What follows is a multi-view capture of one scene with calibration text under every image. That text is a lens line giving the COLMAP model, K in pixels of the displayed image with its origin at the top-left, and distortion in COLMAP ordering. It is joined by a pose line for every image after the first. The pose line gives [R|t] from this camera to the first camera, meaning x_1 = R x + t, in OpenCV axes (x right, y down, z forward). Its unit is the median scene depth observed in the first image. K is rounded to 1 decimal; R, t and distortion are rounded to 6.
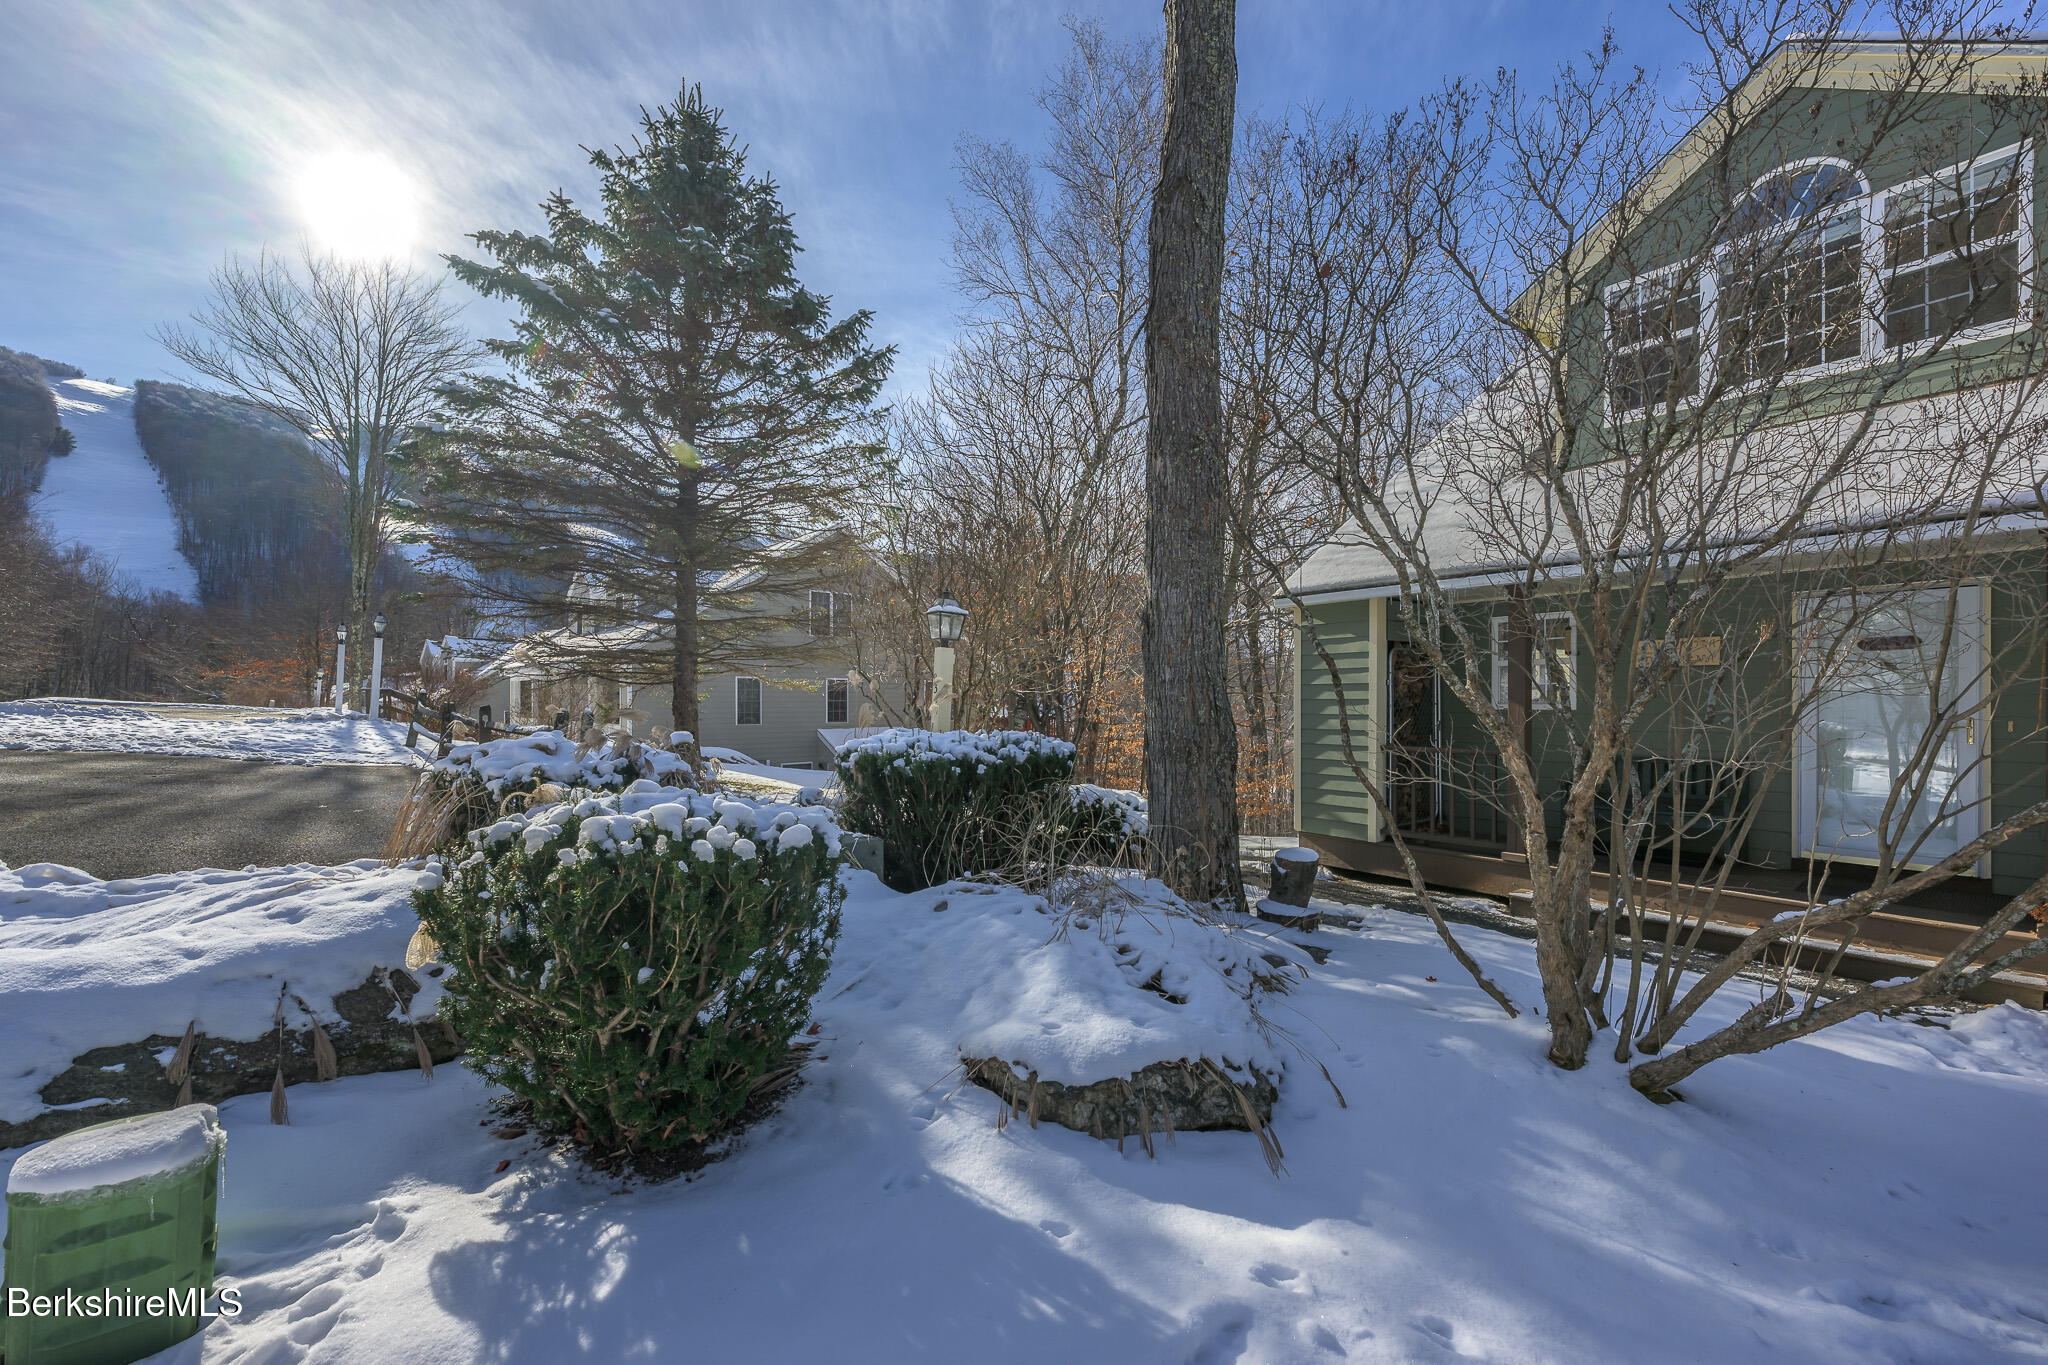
lens RADIAL K [[835.0, 0, 1024.5], [0, 835.0, 700.7], [0, 0, 1]] dist [0.000245, 0.000538]
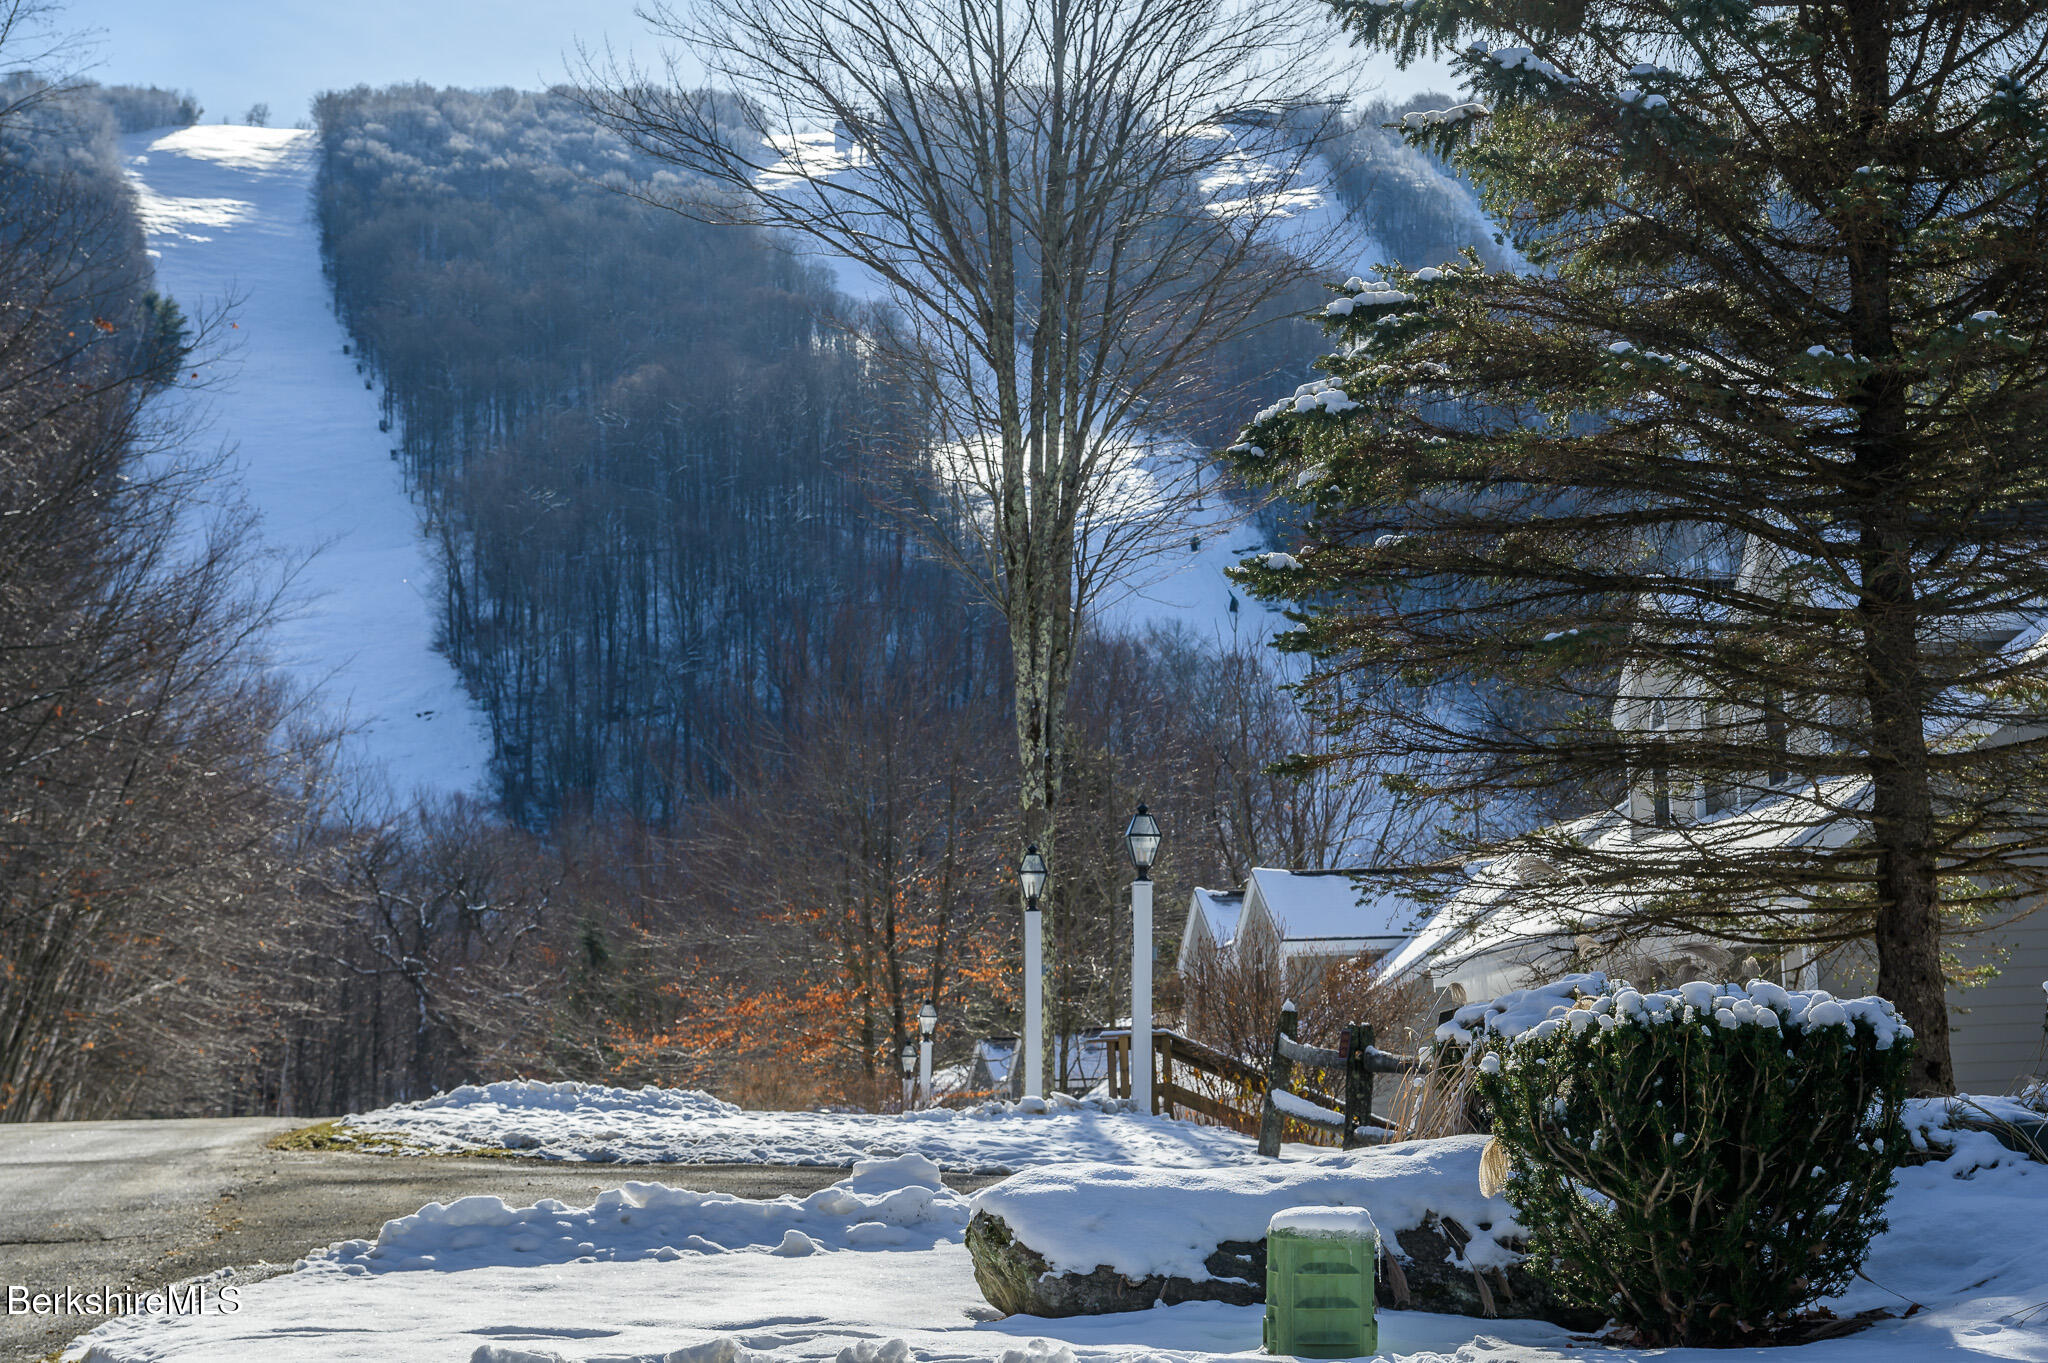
lens RADIAL K [[4120.6, 0, 1024.0], [0, 4120.6, 681.5], [0, 0, 1]] dist [-0.014319, 0.066259]
pose [[0.793931, -0.101161, -0.599533, 1.537213], [0.041239, 0.992750, -0.112900, 0.237025], [0.606608, 0.064911, 0.792347, -2.721927]]
